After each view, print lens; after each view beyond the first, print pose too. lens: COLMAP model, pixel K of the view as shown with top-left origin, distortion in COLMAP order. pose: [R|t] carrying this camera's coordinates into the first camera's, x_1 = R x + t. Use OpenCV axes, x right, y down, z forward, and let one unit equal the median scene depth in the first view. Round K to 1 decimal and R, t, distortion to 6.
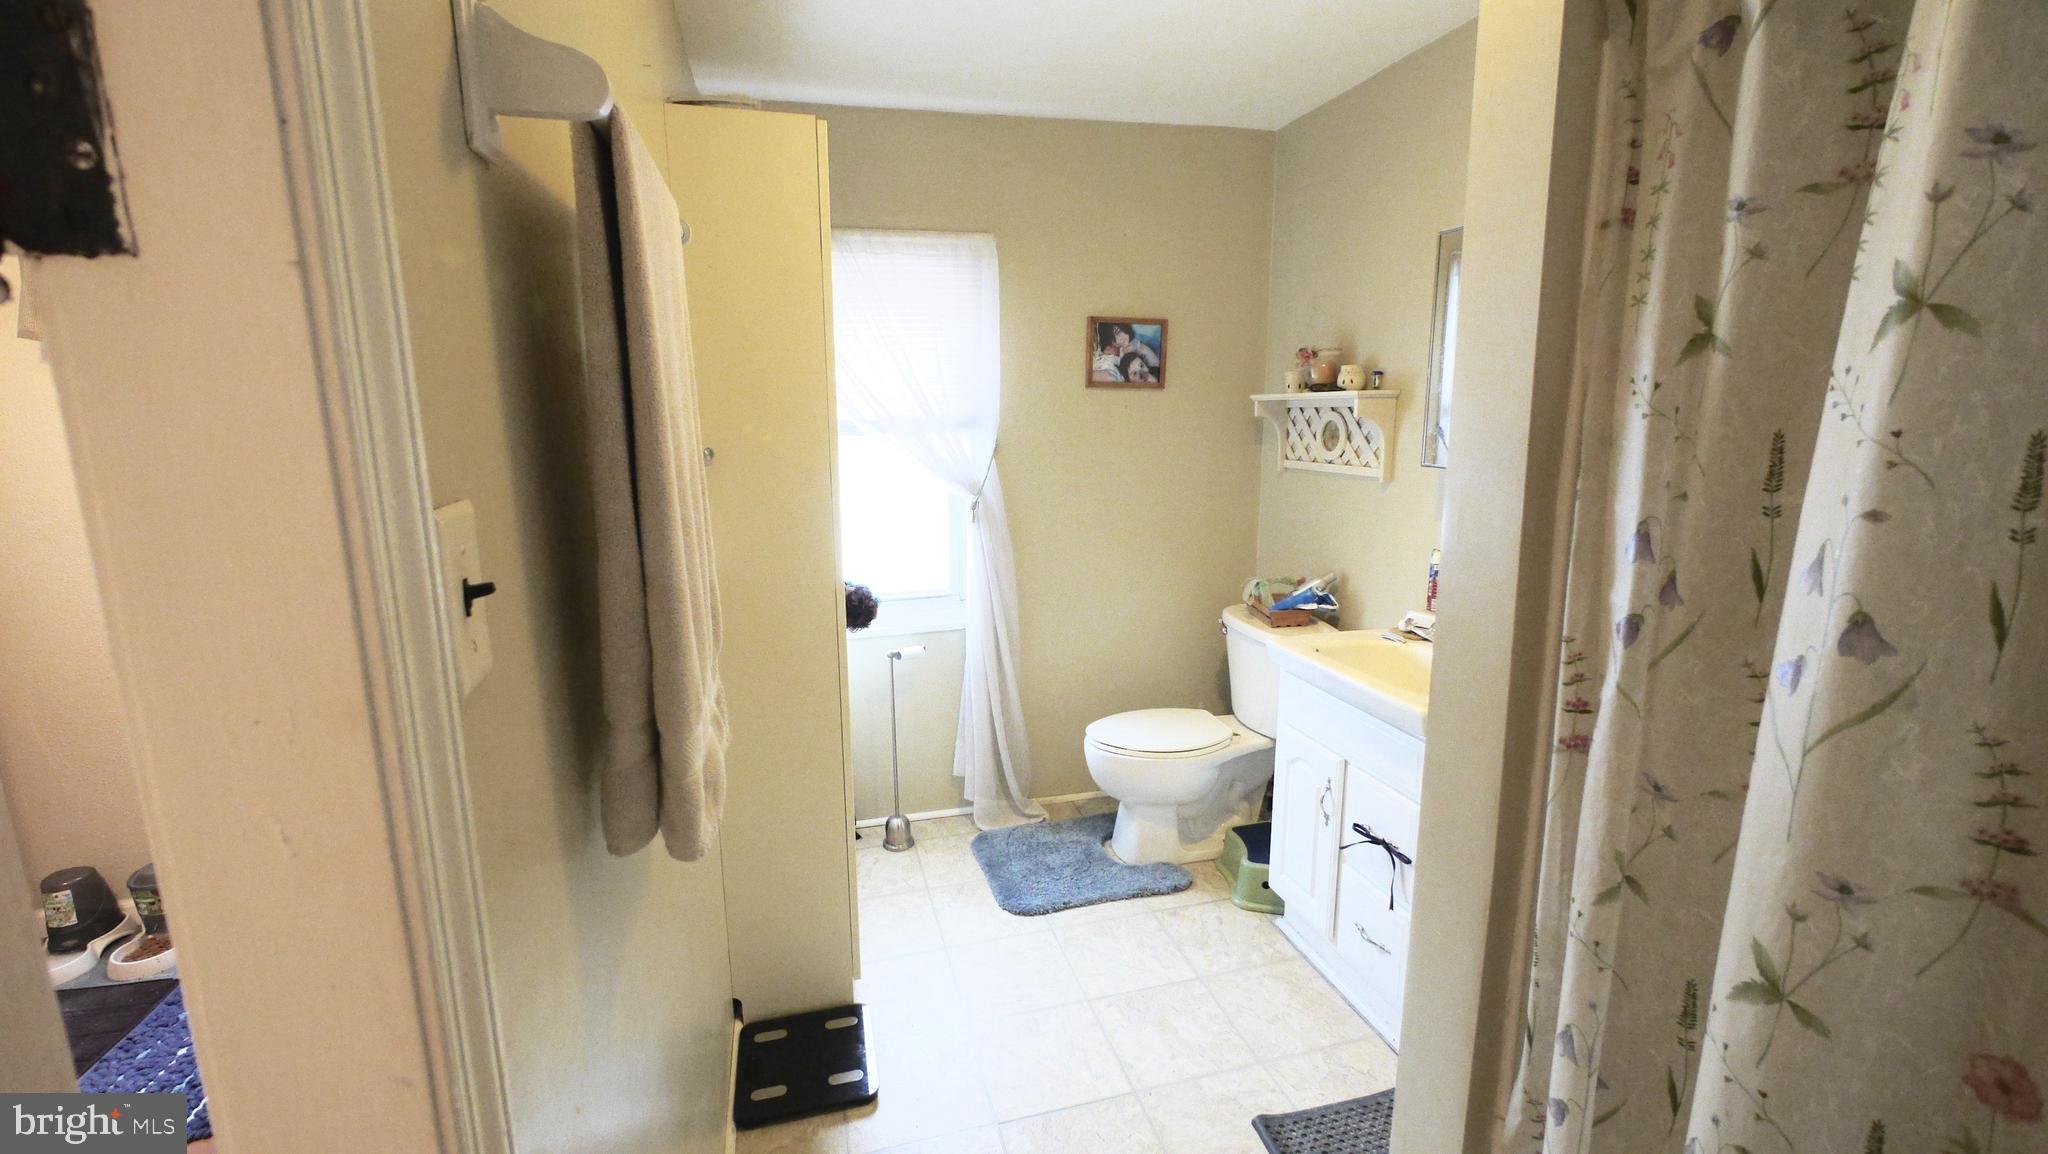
lens RADIAL K [[871.7, 0, 1023.9], [0, 871.7, 583.0], [0, 0, 1]] dist [-0.003210, 0.000192]
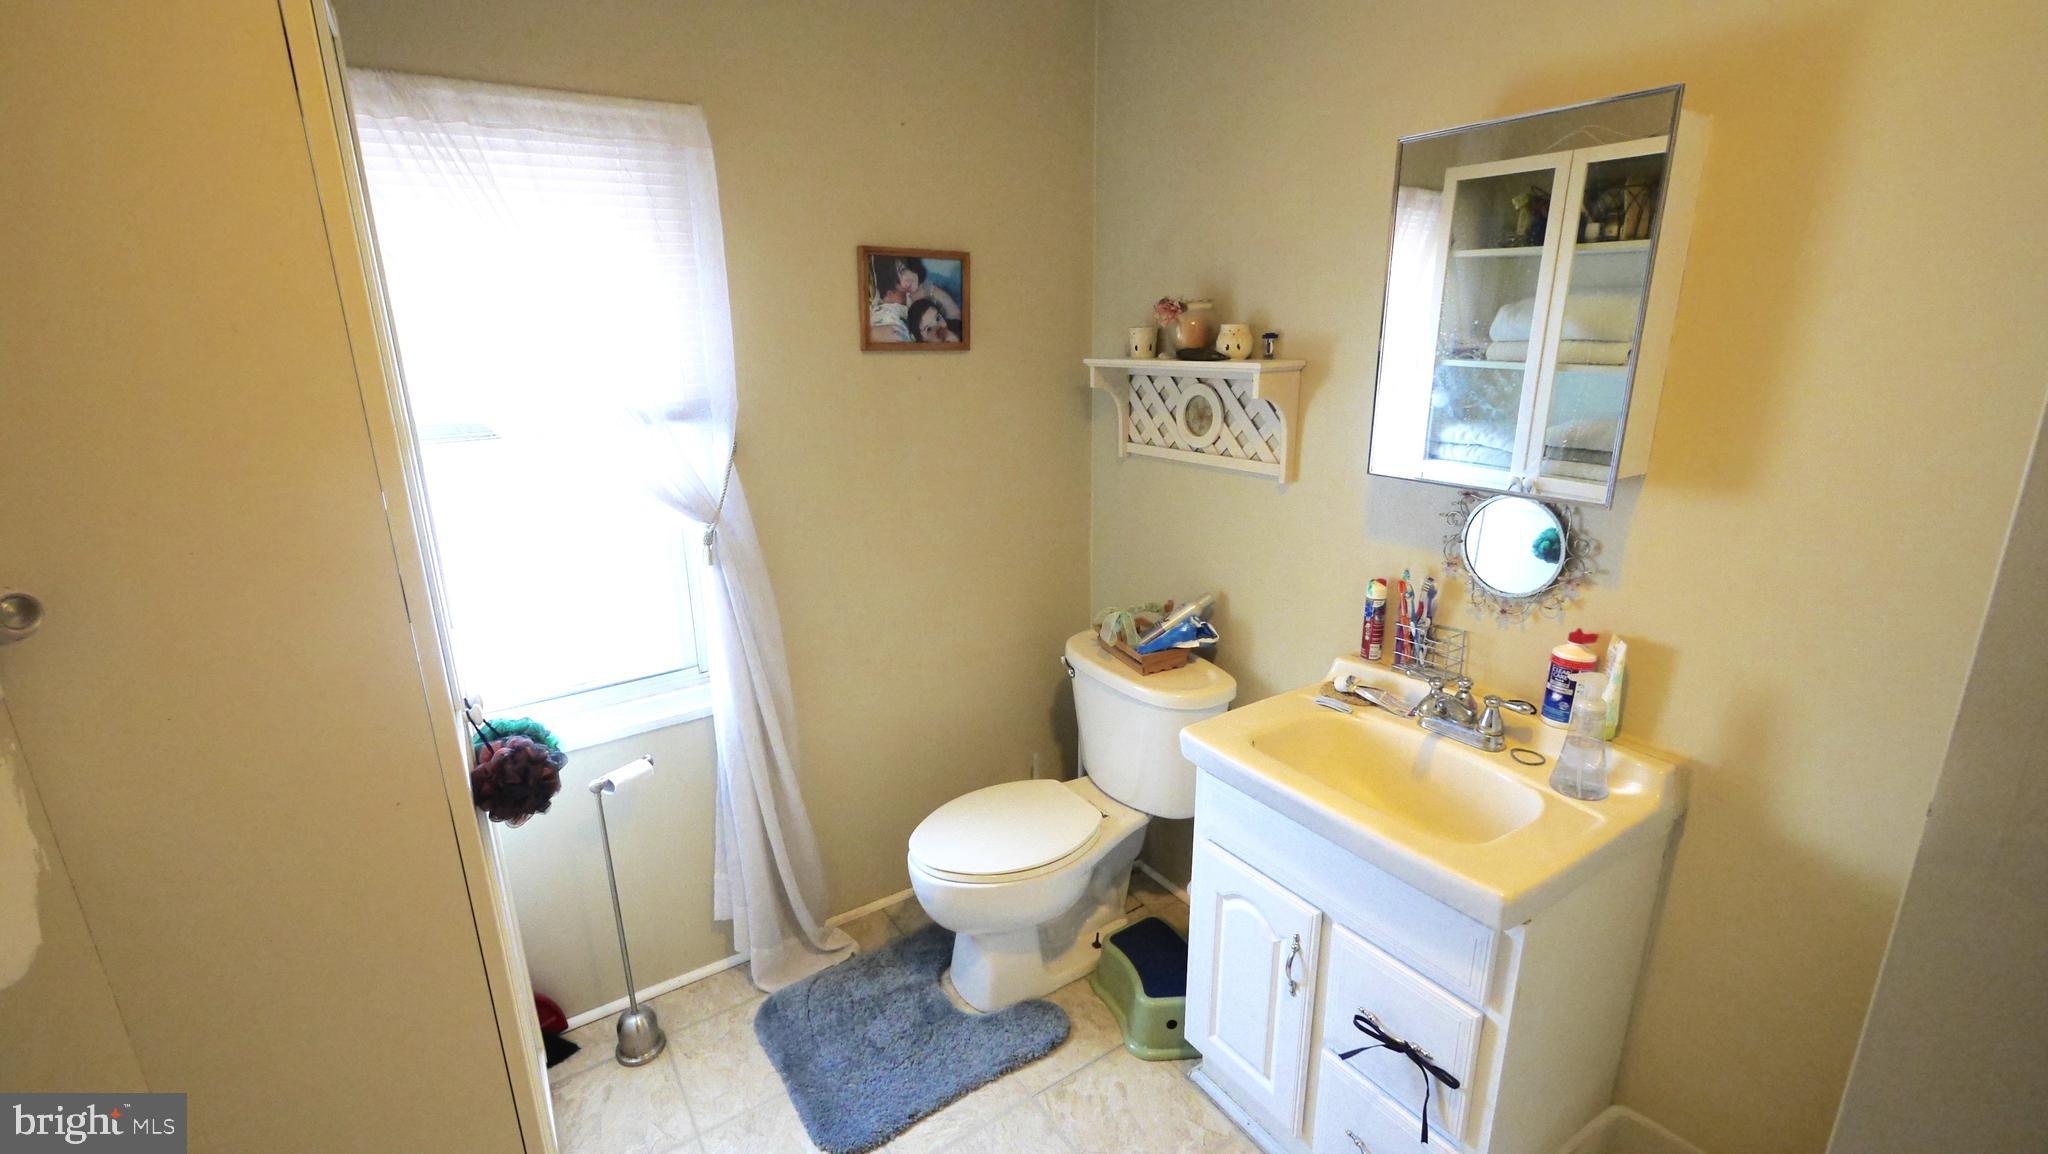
lens RADIAL K [[870.3, 0, 1023.1], [0, 870.3, 582.9], [0, 0, 1]] dist [-0.002021, 0.000519]
pose [[0.949762, -0.092753, 0.298914, -0.034295], [0.067539, 0.993314, 0.093627, -0.108503], [-0.305599, -0.068735, 0.949676, 0.324714]]
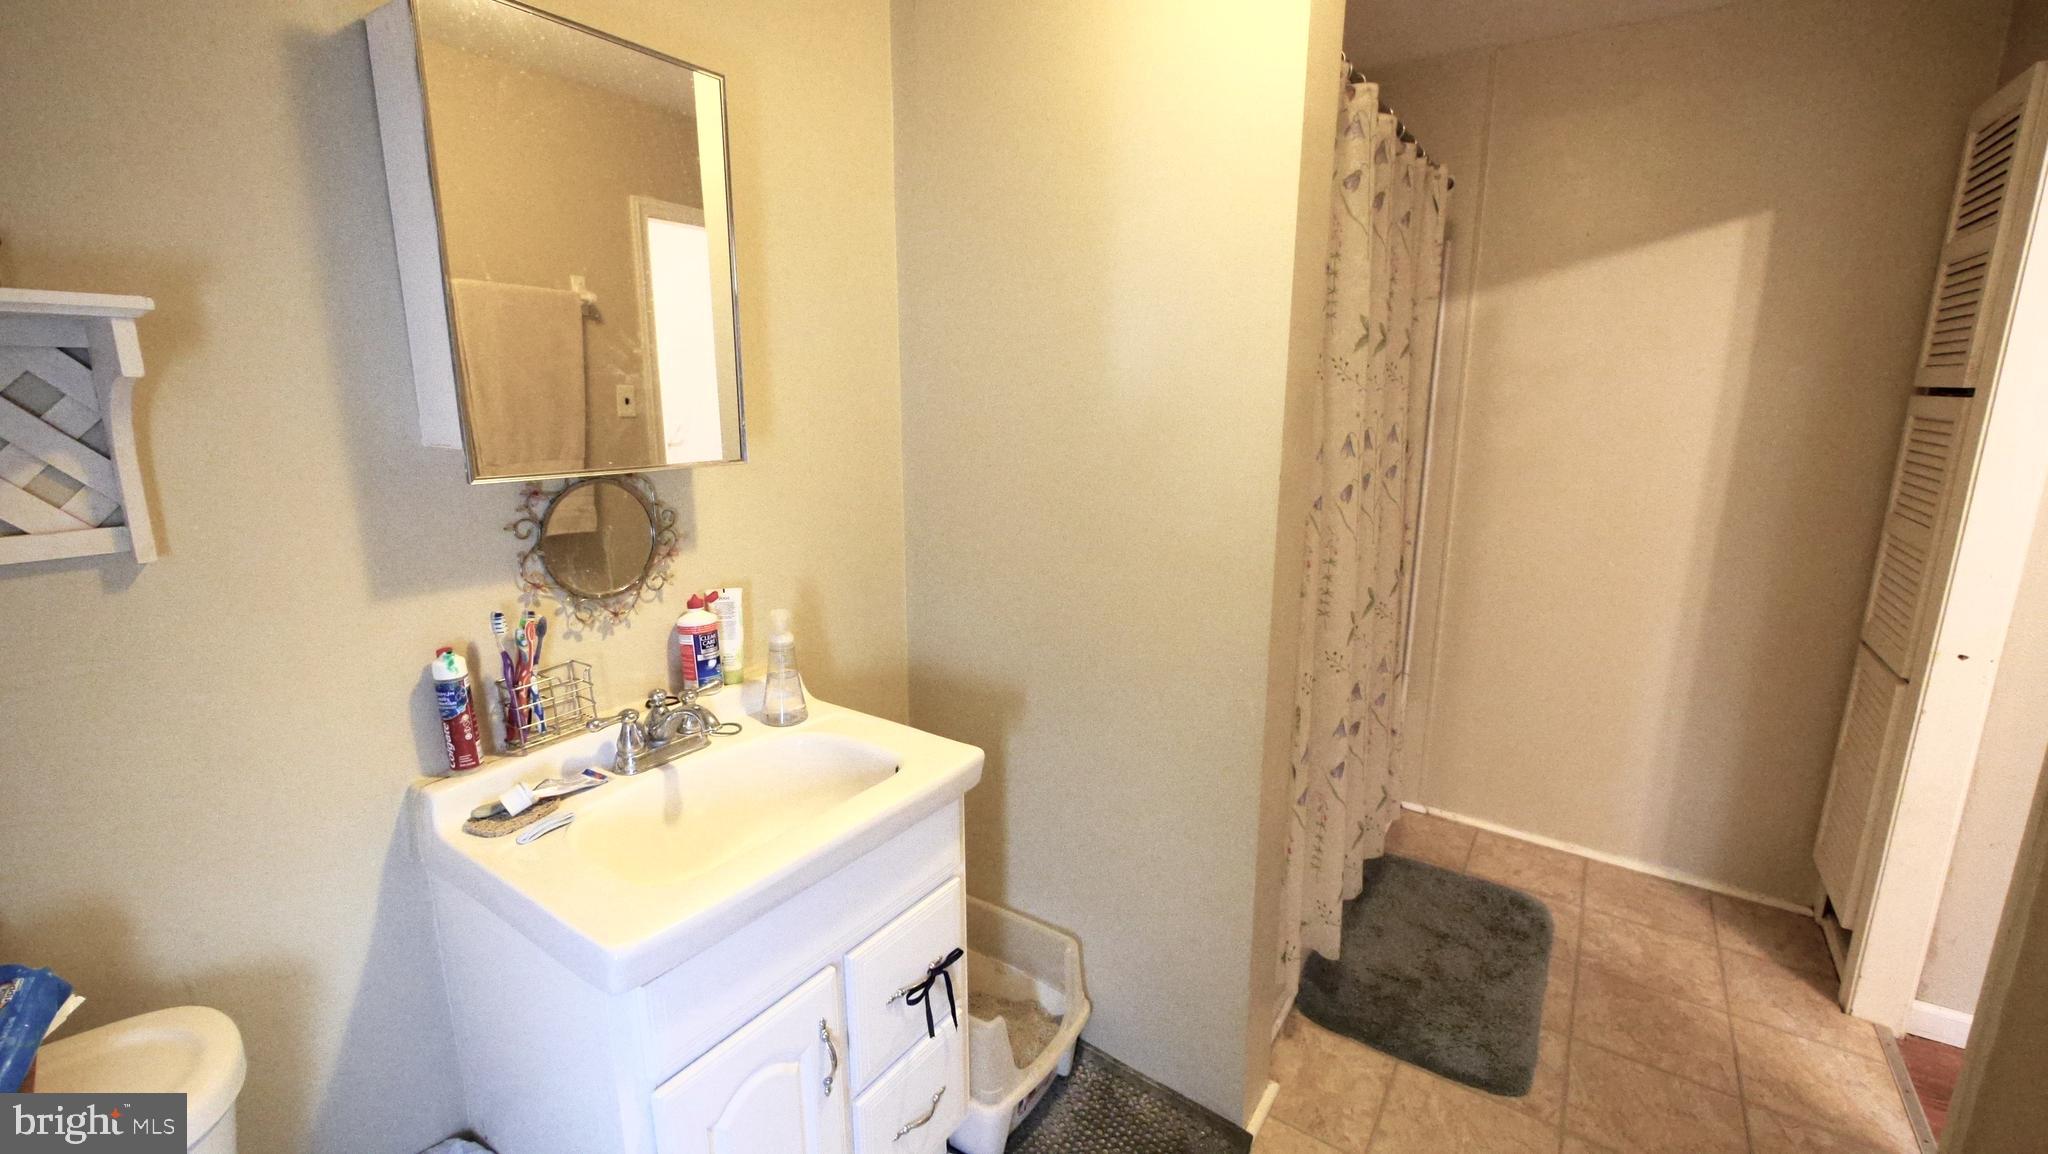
lens RADIAL K [[870.3, 0, 1023.1], [0, 870.3, 582.9], [0, 0, 1]] dist [-0.002021, 0.000519]
pose [[-0.647935, -0.158140, 0.745099, -0.085674], [0.147065, 0.933831, 0.326084, -0.160585], [-0.747363, 0.320859, -0.581805, 0.887143]]
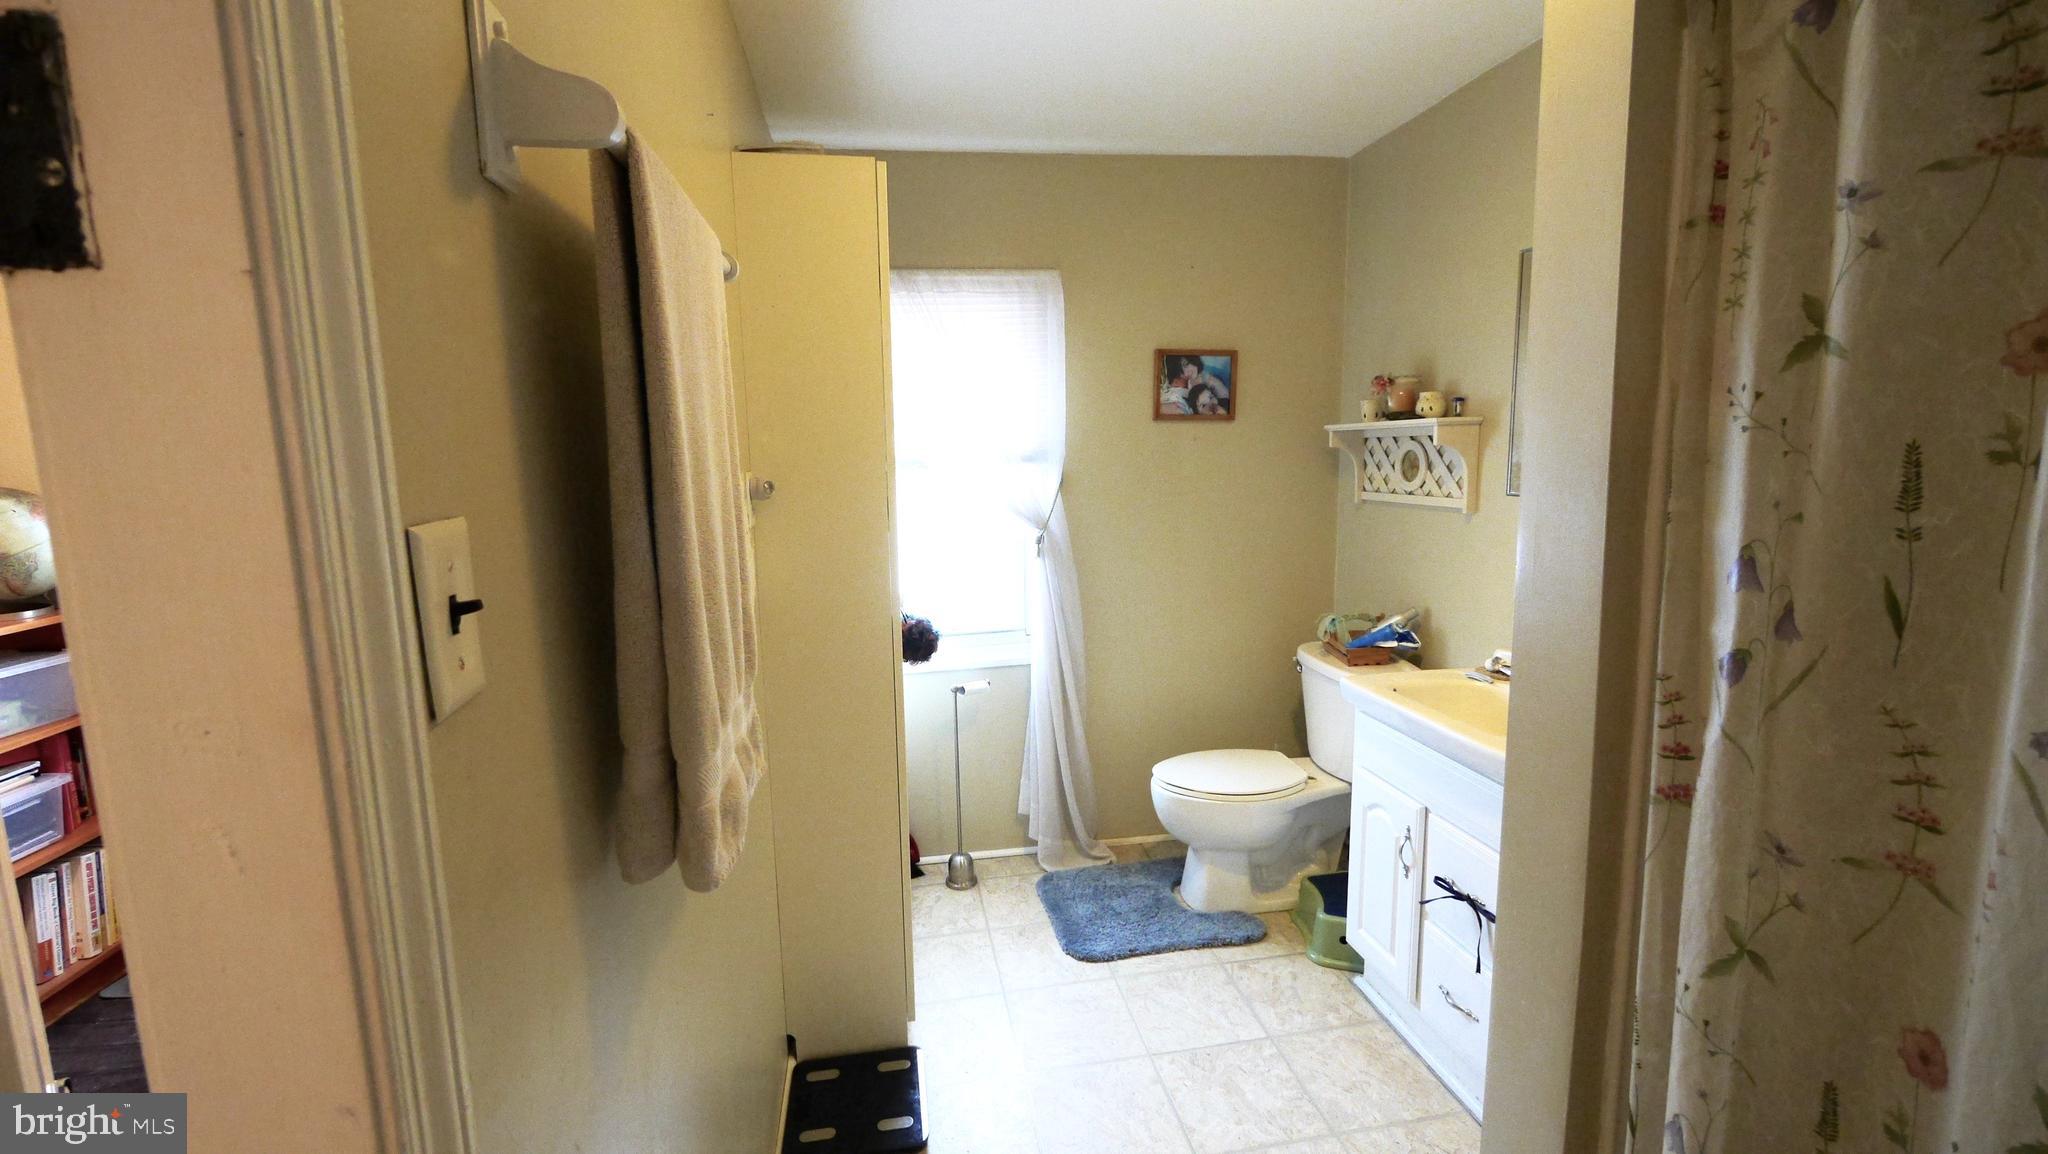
lens RADIAL K [[870.3, 0, 1023.1], [0, 870.3, 582.9], [0, 0, 1]] dist [-0.002021, 0.000519]
pose [[0.995386, 0.001347, -0.095947, 0.020996], [-0.005580, 0.999022, -0.043866, 0.004168], [0.095794, 0.044199, 0.994419, 0.014189]]
